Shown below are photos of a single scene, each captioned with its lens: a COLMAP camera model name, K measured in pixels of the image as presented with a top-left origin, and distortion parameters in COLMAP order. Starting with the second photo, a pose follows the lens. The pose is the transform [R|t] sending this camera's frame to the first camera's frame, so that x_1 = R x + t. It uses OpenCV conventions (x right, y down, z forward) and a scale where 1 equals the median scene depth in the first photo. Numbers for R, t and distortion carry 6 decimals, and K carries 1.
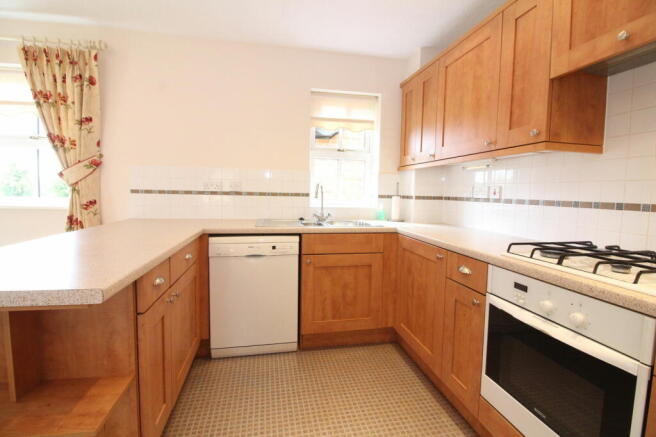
lens RADIAL K [[306.9, 0, 329.1], [0, 306.9, 213.7], [0, 0, 1]] dist [0.001239, -0.013691]
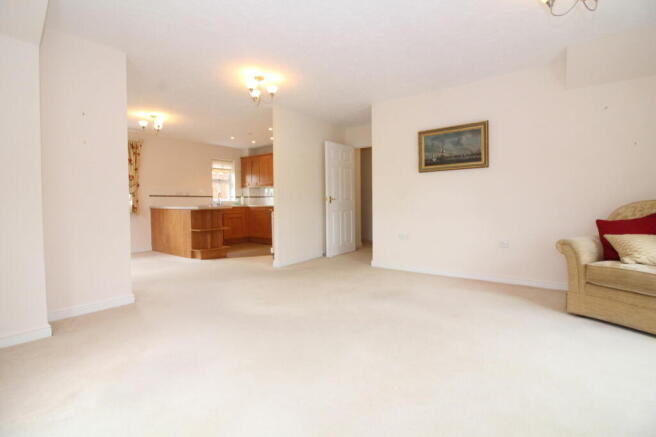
lens RADIAL K [[306.9, 0, 329.1], [0, 306.9, 213.7], [0, 0, 1]] dist [0.001239, -0.013691]
pose [[0.746938, -0.050359, 0.662984, -1.332117], [0.068339, 0.997661, -0.001212, 0.196702], [-0.661373, 0.046213, 0.748633, -2.064788]]
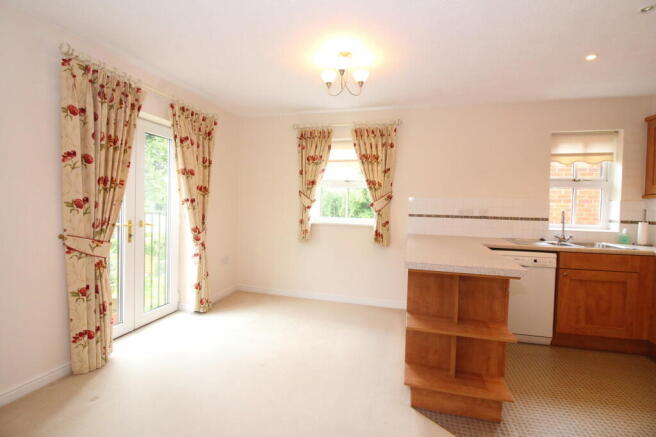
lens RADIAL K [[306.9, 0, 329.1], [0, 306.9, 213.7], [0, 0, 1]] dist [0.001239, -0.013691]
pose [[0.893516, 0.011105, -0.448894, -0.352884], [-0.033509, 0.998556, -0.041997, -0.006406], [0.447779, 0.052567, 0.892598, -0.535623]]
